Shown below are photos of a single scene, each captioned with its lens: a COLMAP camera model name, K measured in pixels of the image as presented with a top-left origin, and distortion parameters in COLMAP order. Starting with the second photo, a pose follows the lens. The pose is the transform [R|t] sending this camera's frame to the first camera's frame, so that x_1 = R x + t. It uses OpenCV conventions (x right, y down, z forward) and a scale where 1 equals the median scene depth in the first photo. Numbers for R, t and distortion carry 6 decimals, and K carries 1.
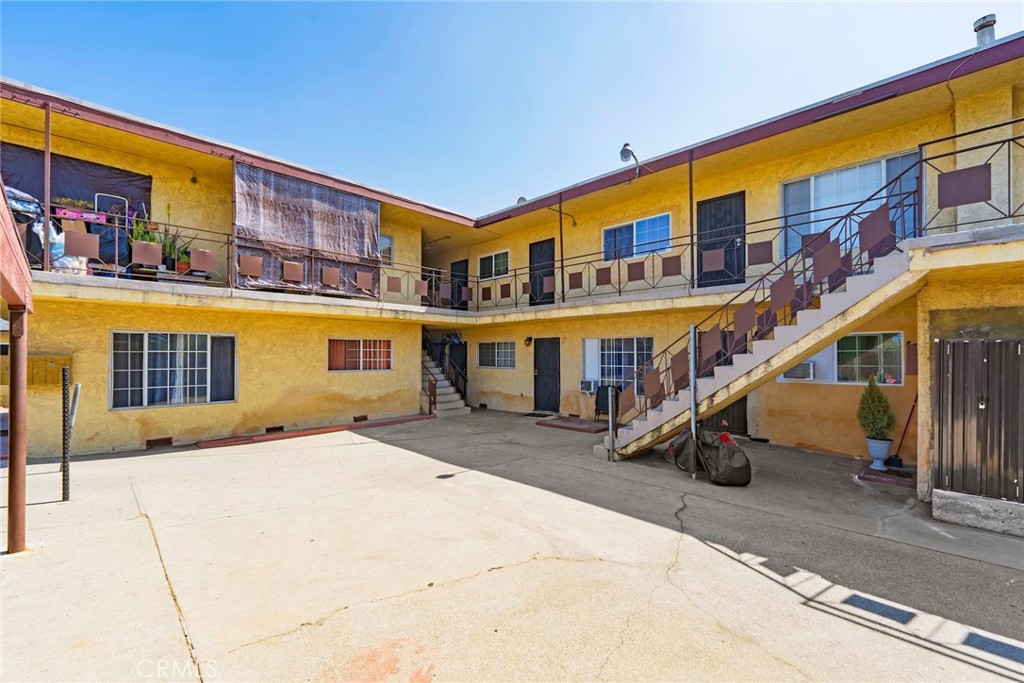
lens RADIAL K [[417.7, 0, 511.3], [0, 417.7, 344.7], [0, 0, 1]] dist [-0.000553, -0.000452]
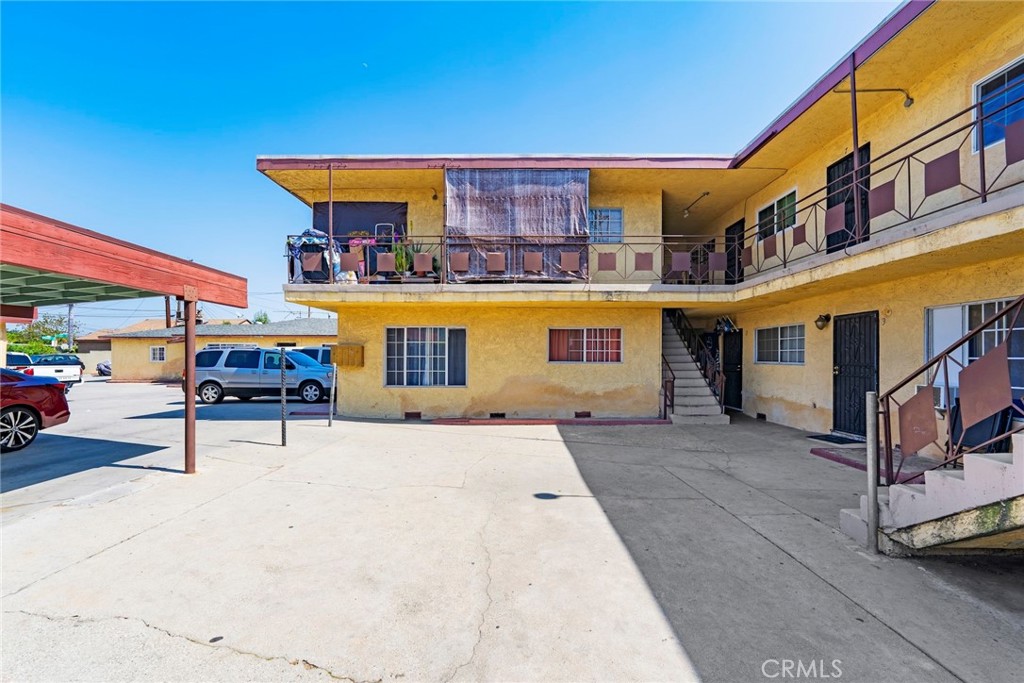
lens RADIAL K [[417.7, 0, 509.4], [0, 417.7, 352.5], [0, 0, 1]] dist [-0.000553, -0.000452]
pose [[0.704440, -0.004779, -0.709748, 0.222765], [0.015786, 0.999835, 0.008935, 0.037521], [0.709588, -0.017498, 0.704399, 0.305889]]
